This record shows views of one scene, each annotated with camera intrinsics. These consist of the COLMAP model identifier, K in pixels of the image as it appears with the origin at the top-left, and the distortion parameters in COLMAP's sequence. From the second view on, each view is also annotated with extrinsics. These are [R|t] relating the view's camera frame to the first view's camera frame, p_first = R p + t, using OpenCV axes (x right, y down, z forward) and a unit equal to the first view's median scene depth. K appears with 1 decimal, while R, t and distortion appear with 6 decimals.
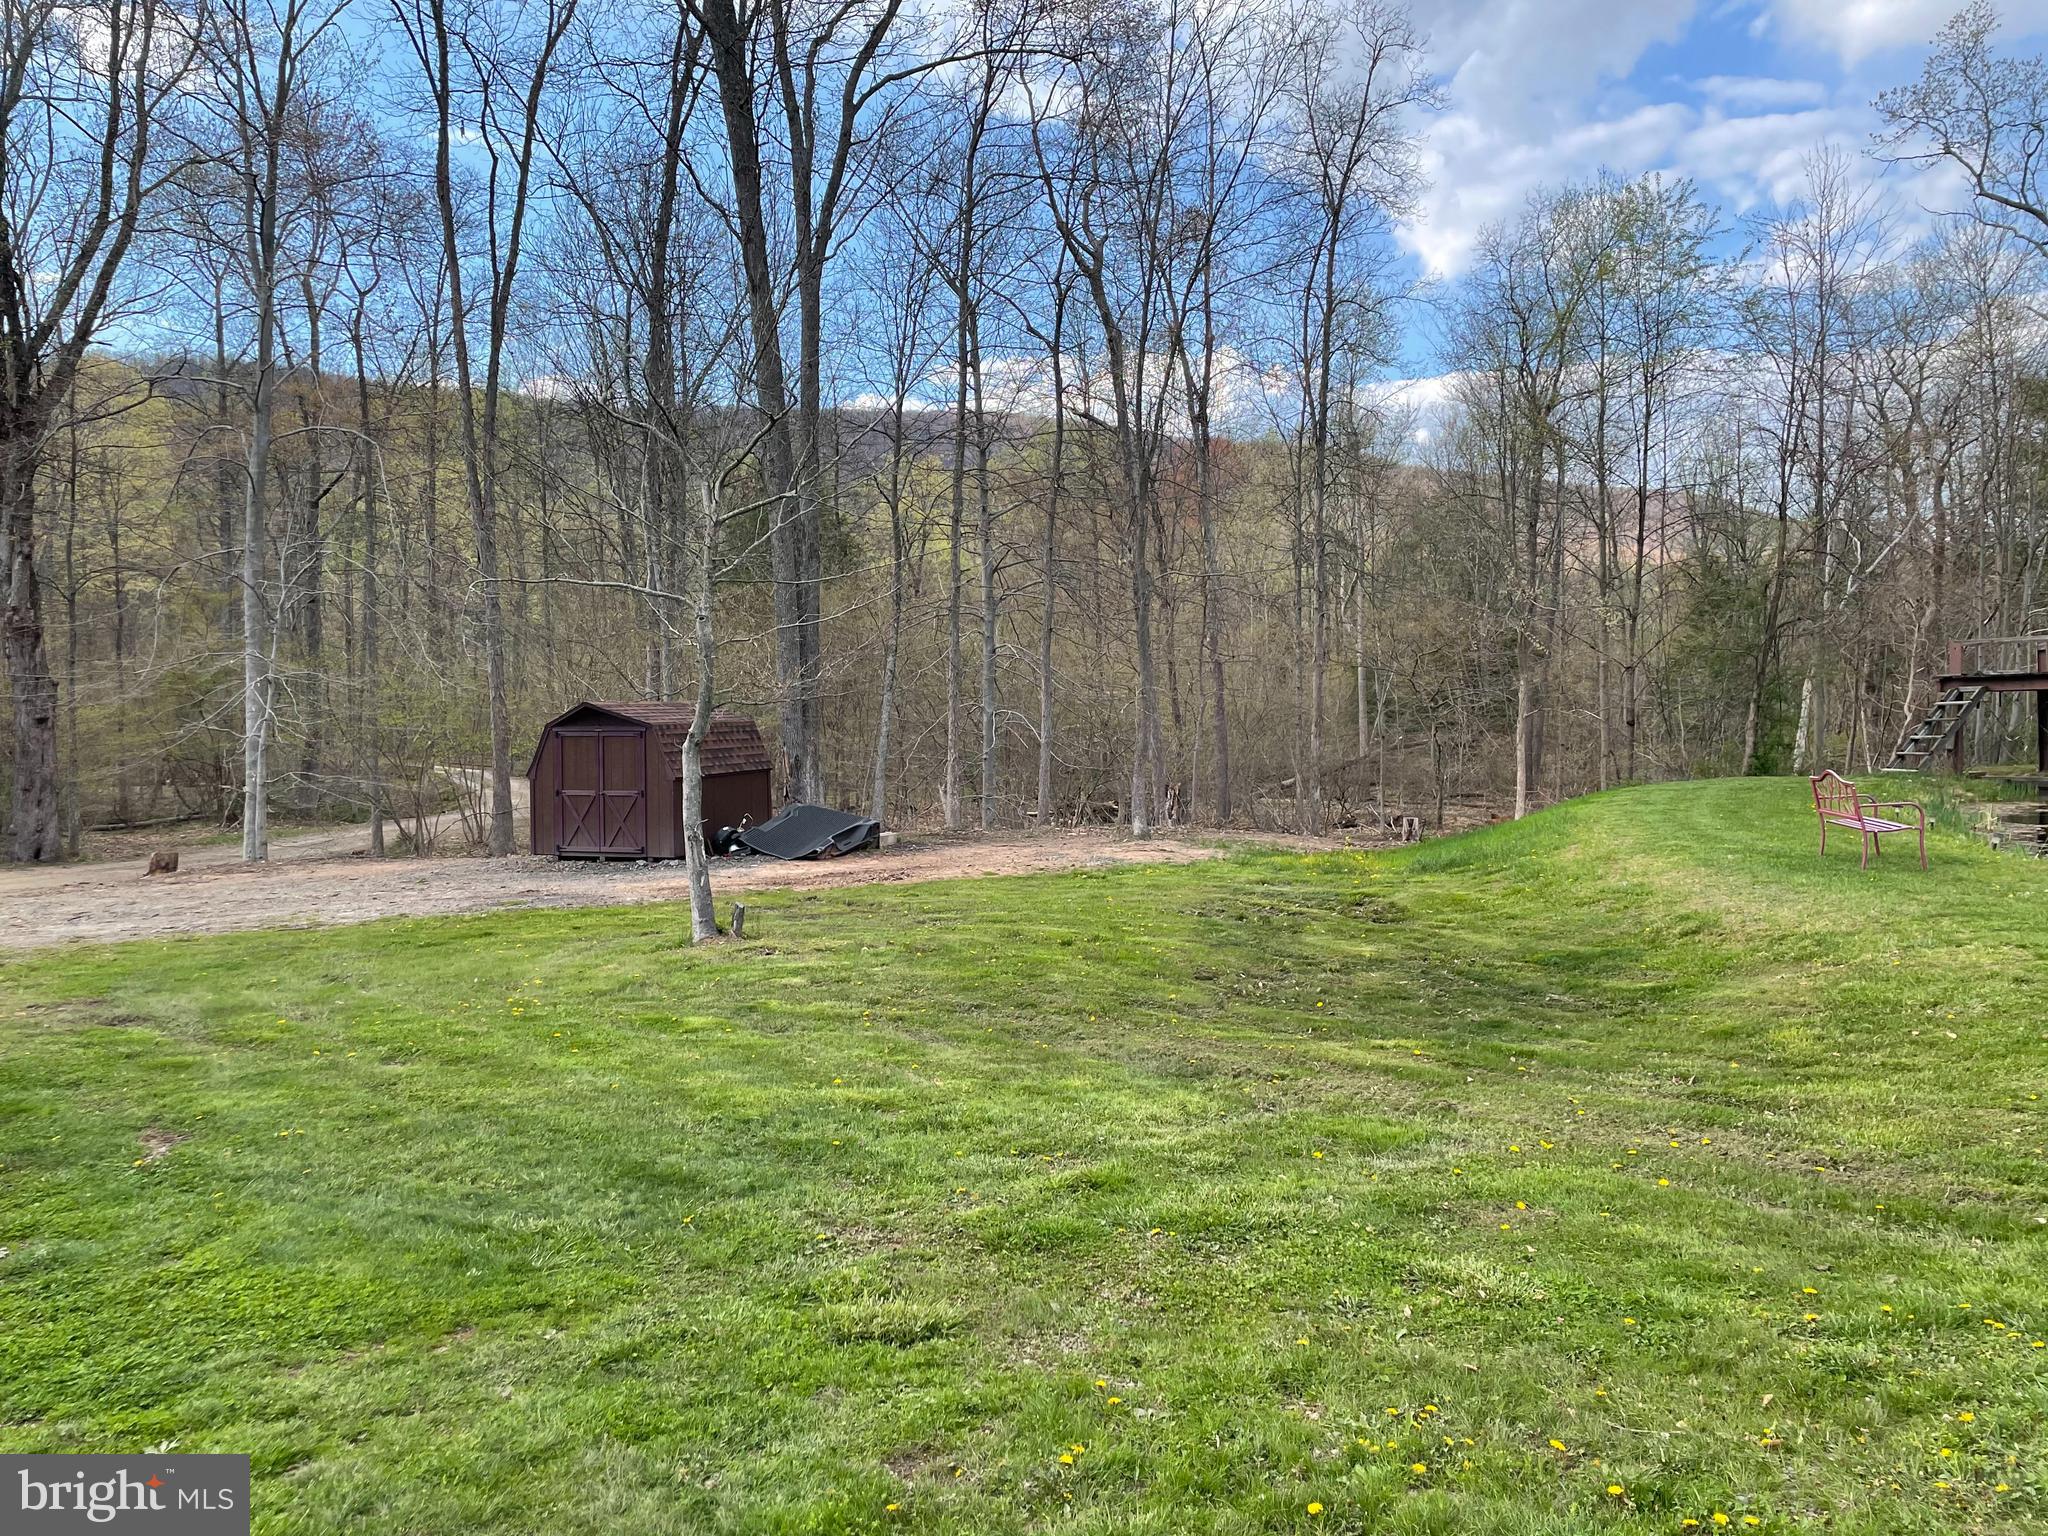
lens RADIAL K [[1535.8, 0, 1039.2], [0, 1535.8, 741.5], [0, 0, 1]] dist [0.073037, -0.080605]
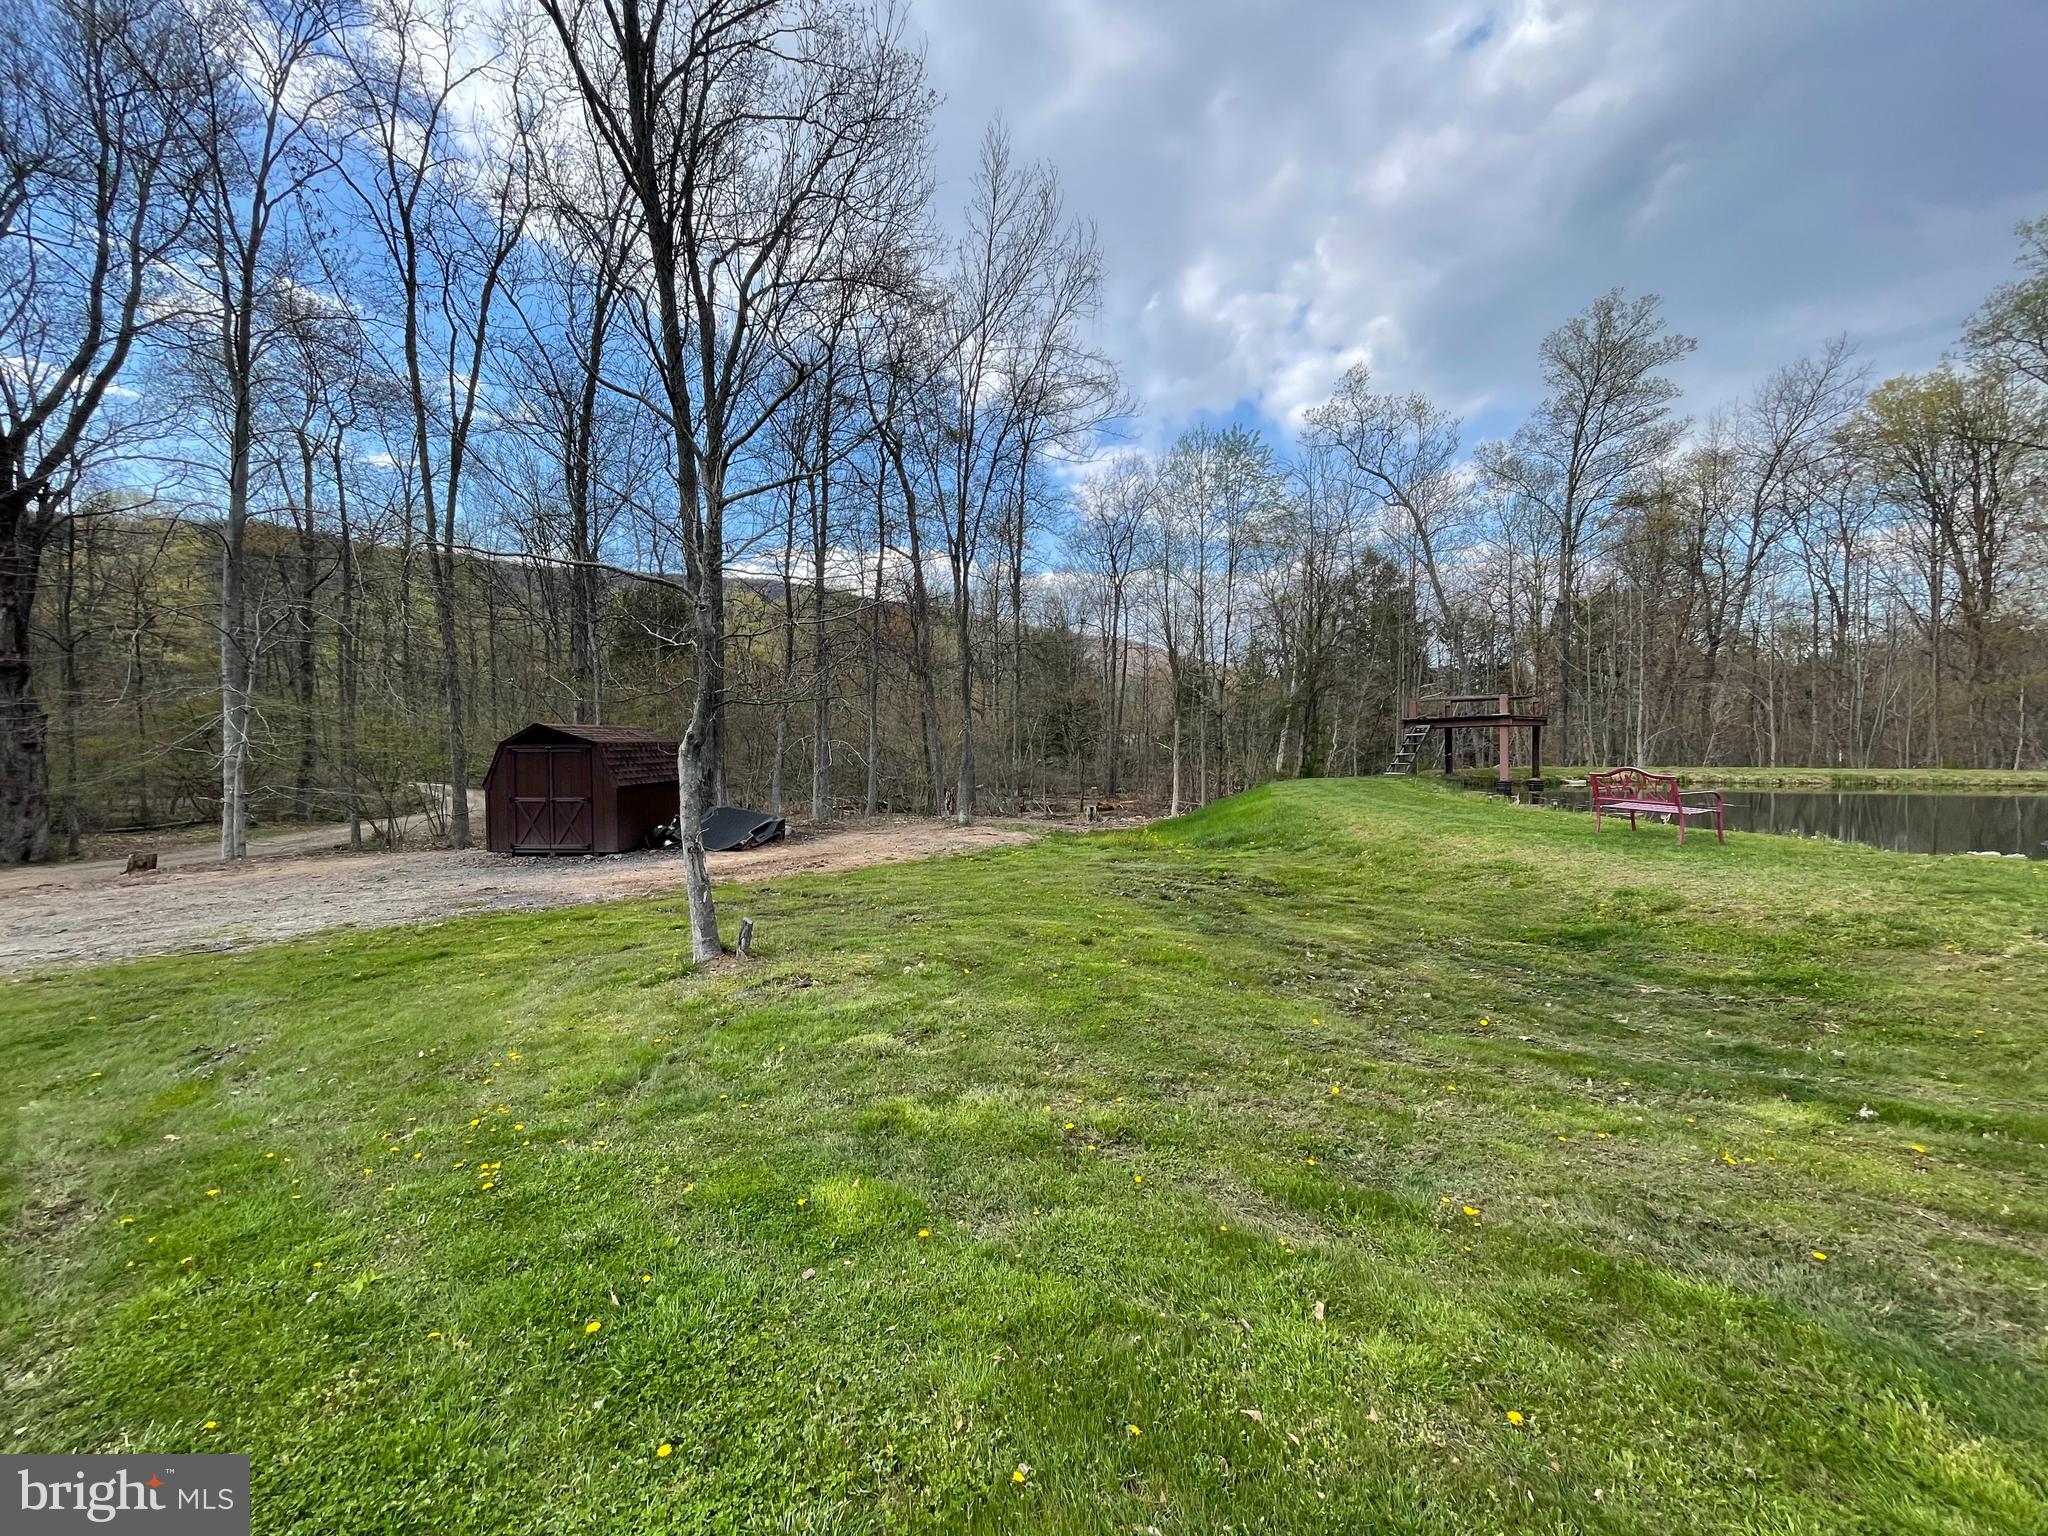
lens RADIAL K [[830.8, 0, 1018.7], [0, 830.8, 764.4], [0, 0, 1]] dist [-0.002274, 0.000431]
pose [[0.966764, -0.004923, 0.255621, -0.070494], [0.005057, 0.999987, 0.000131, 0.005439], [-0.255619, 0.001166, 0.966777, 0.204212]]
